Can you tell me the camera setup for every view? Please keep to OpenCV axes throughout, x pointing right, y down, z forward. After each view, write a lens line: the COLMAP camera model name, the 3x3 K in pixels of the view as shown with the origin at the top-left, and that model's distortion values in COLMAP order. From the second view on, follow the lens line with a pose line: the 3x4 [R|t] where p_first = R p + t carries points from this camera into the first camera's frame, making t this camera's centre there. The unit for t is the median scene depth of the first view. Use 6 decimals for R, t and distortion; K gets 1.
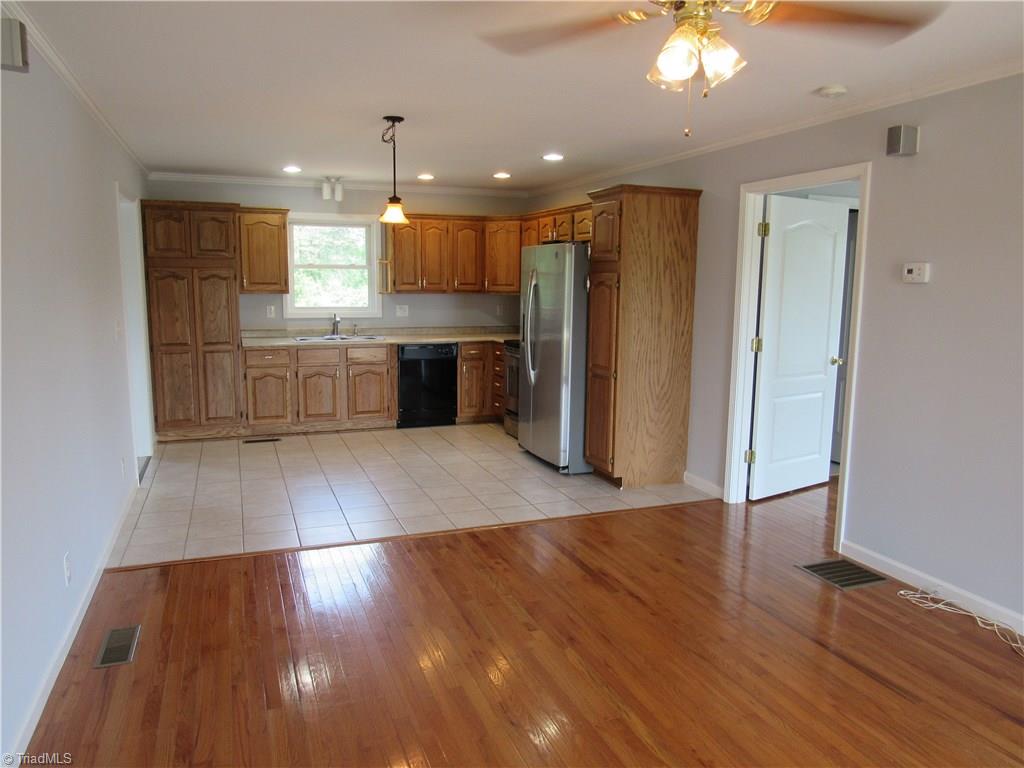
lens RADIAL K [[734.8, 0, 512.0], [0, 734.8, 384.0], [0, 0, 1]] dist [-0.028525, 0.008469]
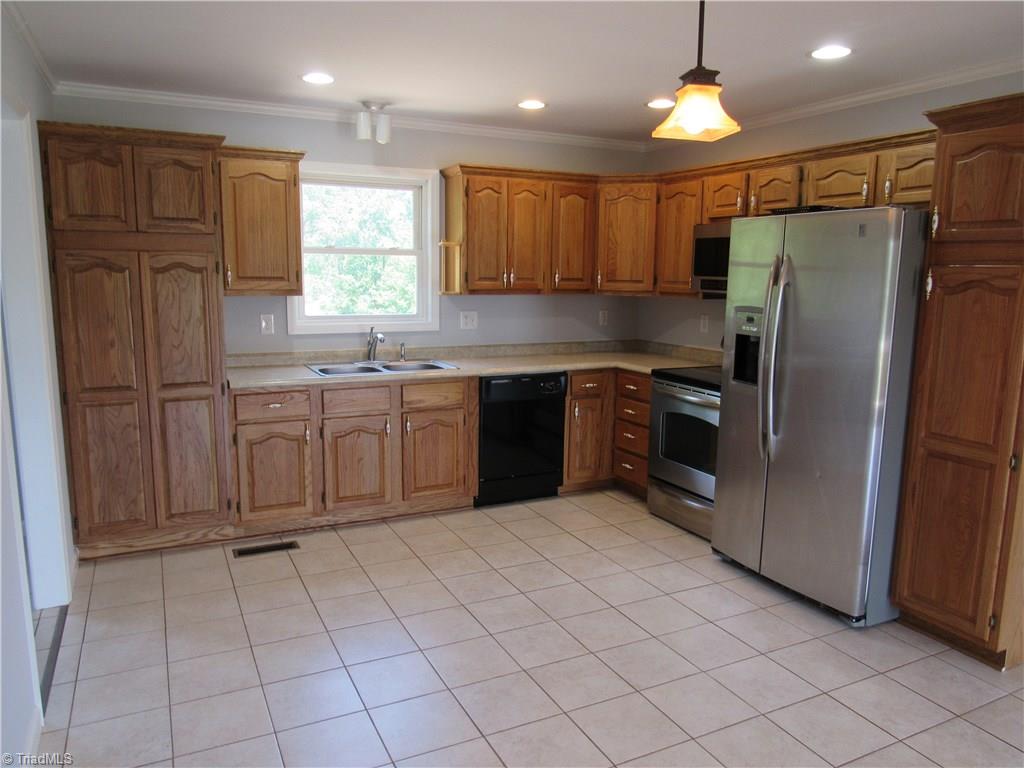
lens RADIAL K [[734.8, 0, 512.0], [0, 734.8, 384.0], [0, 0, 1]] dist [-0.028525, 0.008469]
pose [[0.995587, -0.011177, 0.093173, -0.194273], [0.010043, 0.999870, 0.012630, -0.057709], [-0.093302, -0.011639, 0.995570, 0.393228]]
